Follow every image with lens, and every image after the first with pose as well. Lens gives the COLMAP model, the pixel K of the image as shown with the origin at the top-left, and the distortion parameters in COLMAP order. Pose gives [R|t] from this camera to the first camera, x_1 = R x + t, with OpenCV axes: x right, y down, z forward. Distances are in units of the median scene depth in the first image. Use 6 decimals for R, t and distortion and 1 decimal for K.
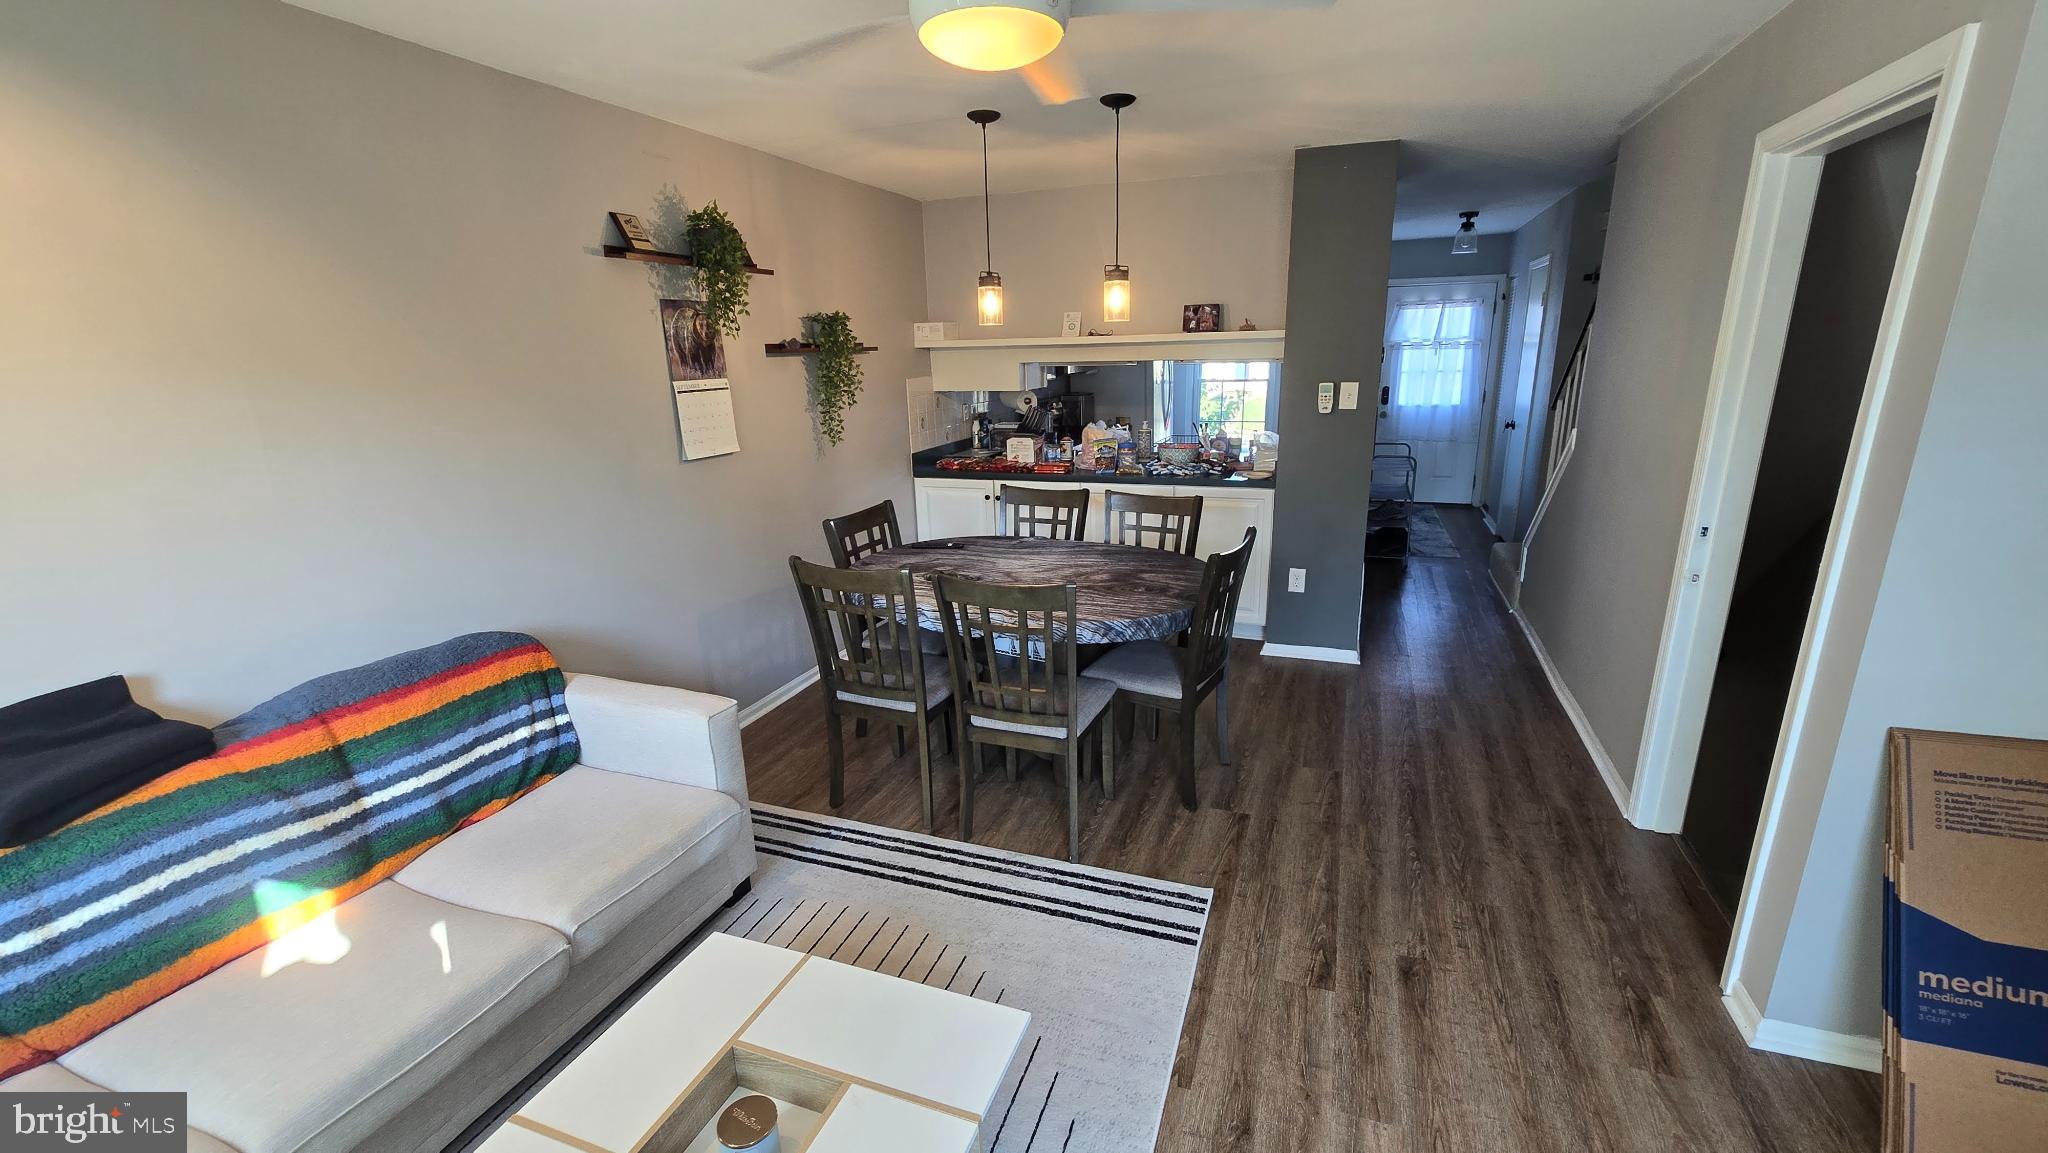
lens RADIAL K [[839.4, 0, 1022.3], [0, 839.4, 579.3], [0, 0, 1]] dist [-0.004510, 0.000271]
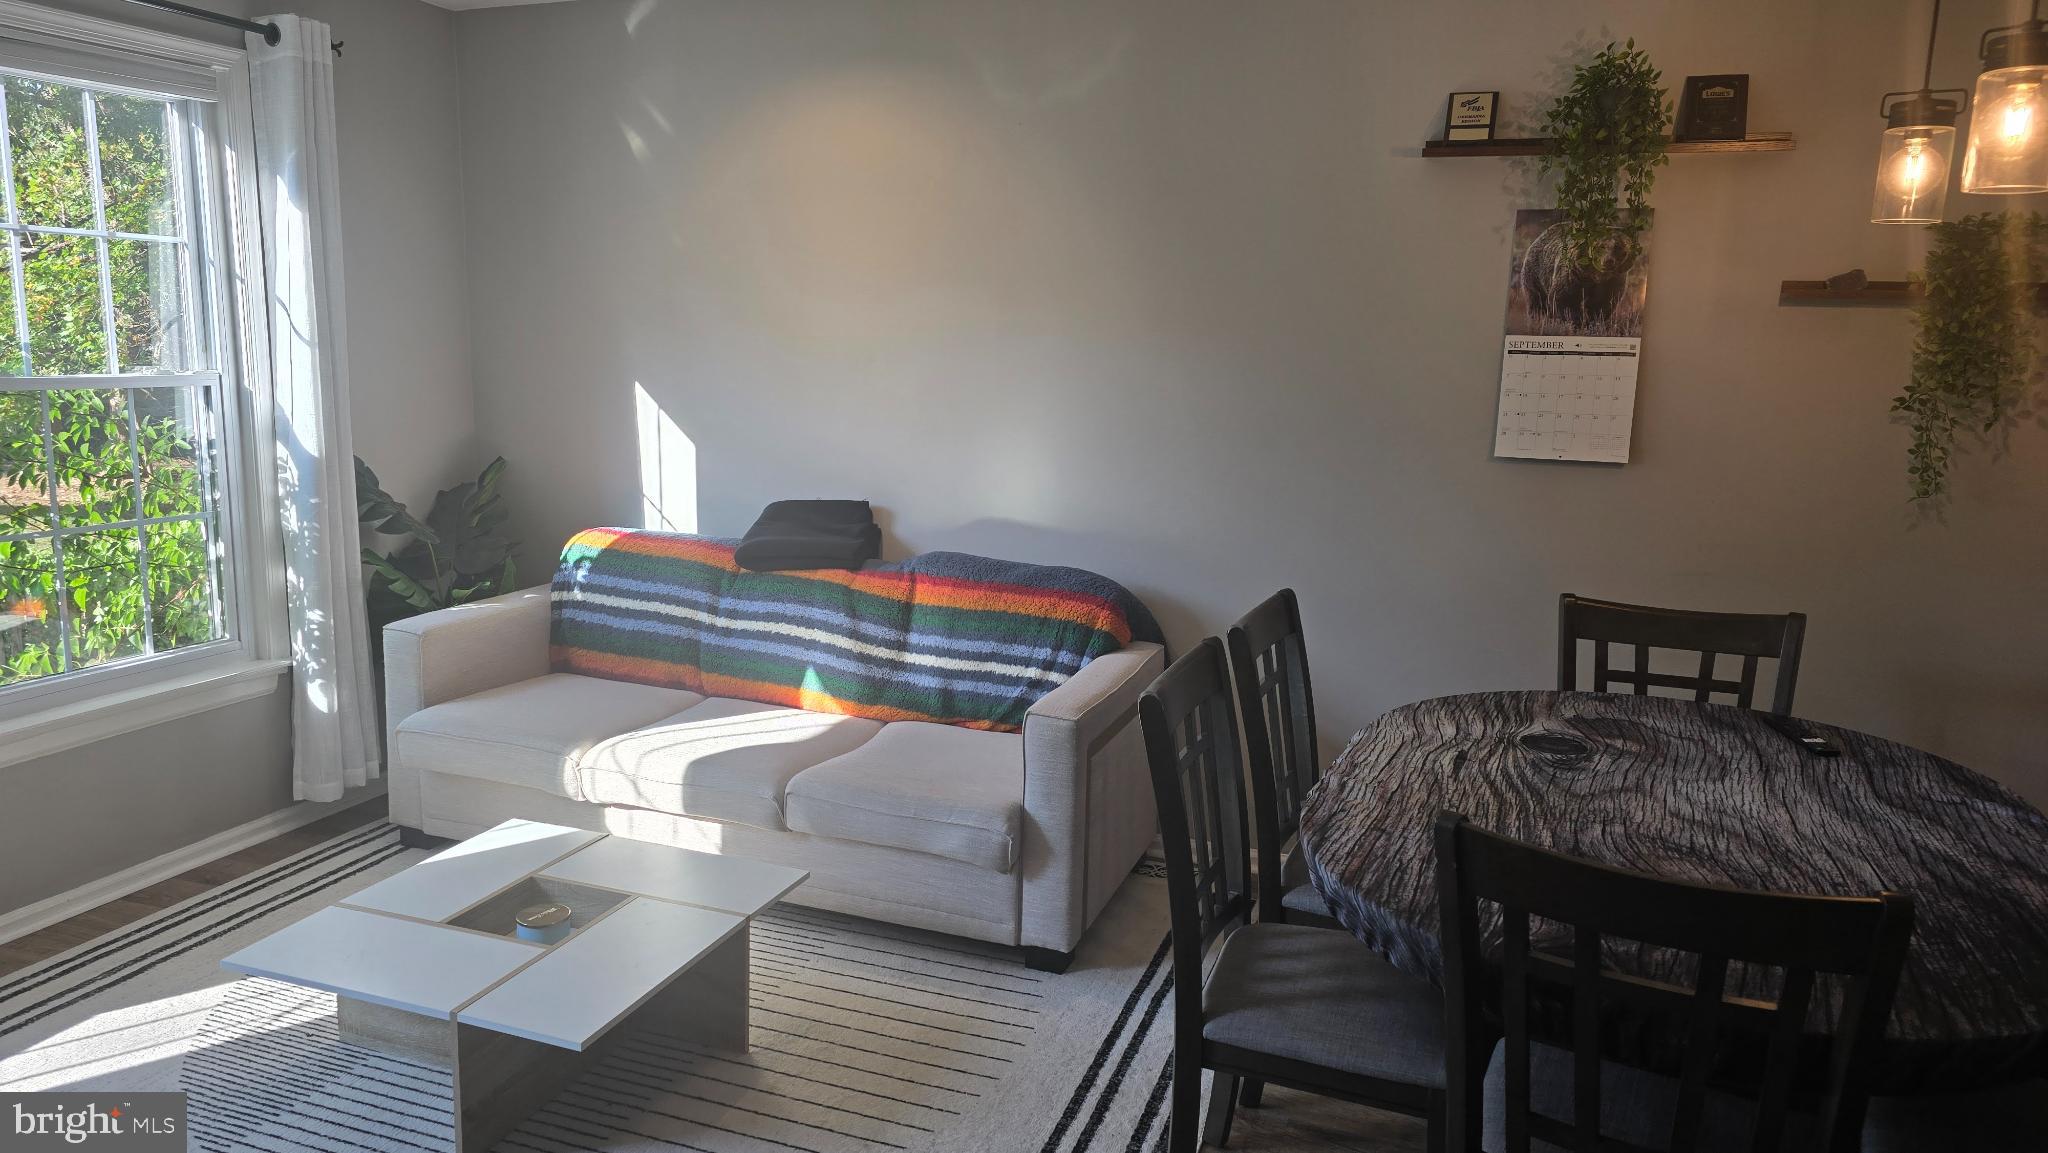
lens RADIAL K [[1368.4, 0, 1019.2], [0, 1368.4, 575.3], [0, 0, 1]] dist [0.009222, 0.000214]
pose [[0.015720, 0.207896, -0.978025, 0.897585], [-0.289831, 0.937098, 0.194538, -0.217037], [0.956949, 0.280404, 0.074986, 0.838712]]
